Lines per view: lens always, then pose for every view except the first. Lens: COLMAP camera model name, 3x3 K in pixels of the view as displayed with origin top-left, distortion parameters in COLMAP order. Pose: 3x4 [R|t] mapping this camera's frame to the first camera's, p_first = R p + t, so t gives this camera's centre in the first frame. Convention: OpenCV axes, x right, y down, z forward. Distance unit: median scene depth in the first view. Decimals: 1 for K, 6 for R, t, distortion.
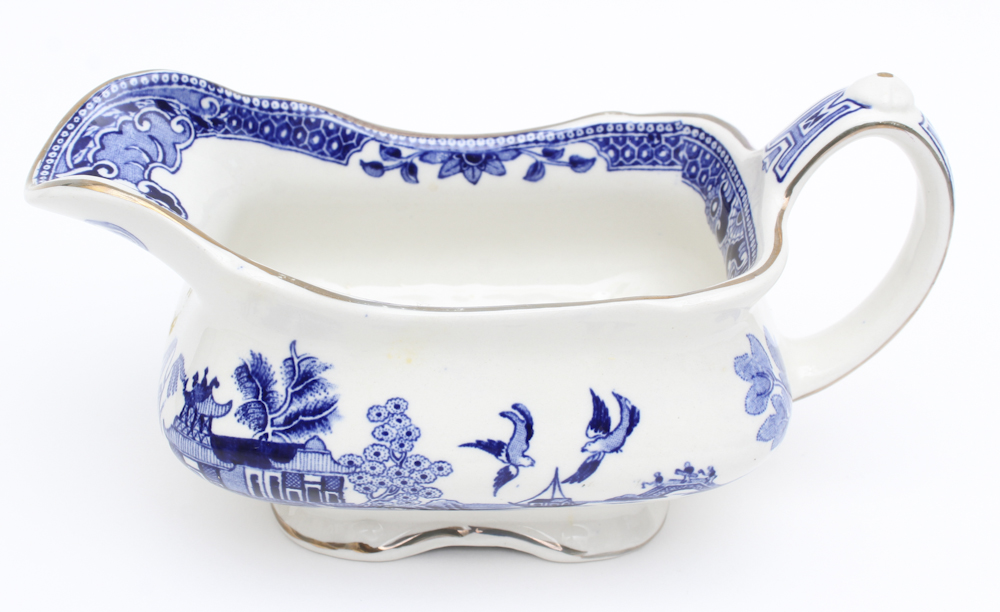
lens RADIAL K [[1042.5, 0, 475.6], [0, 1042.5, 296.9], [0, 0, 1]] dist [-0.008826, 0.000000]
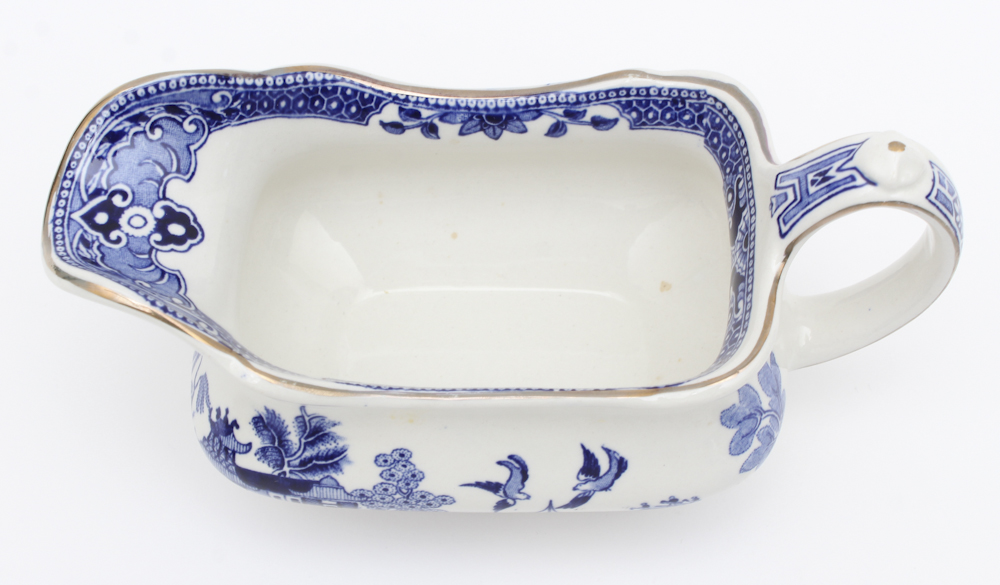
lens RADIAL K [[1023.3, 0, 500.4], [0, 1023.3, 292.5], [0, 0, 1]] dist [0.001918, 0.000000]
pose [[0.998967, 0.017120, -0.042083, 0.062291], [-0.004605, 0.959667, 0.281101, -0.323098], [0.045198, -0.280617, 0.958755, 0.029353]]
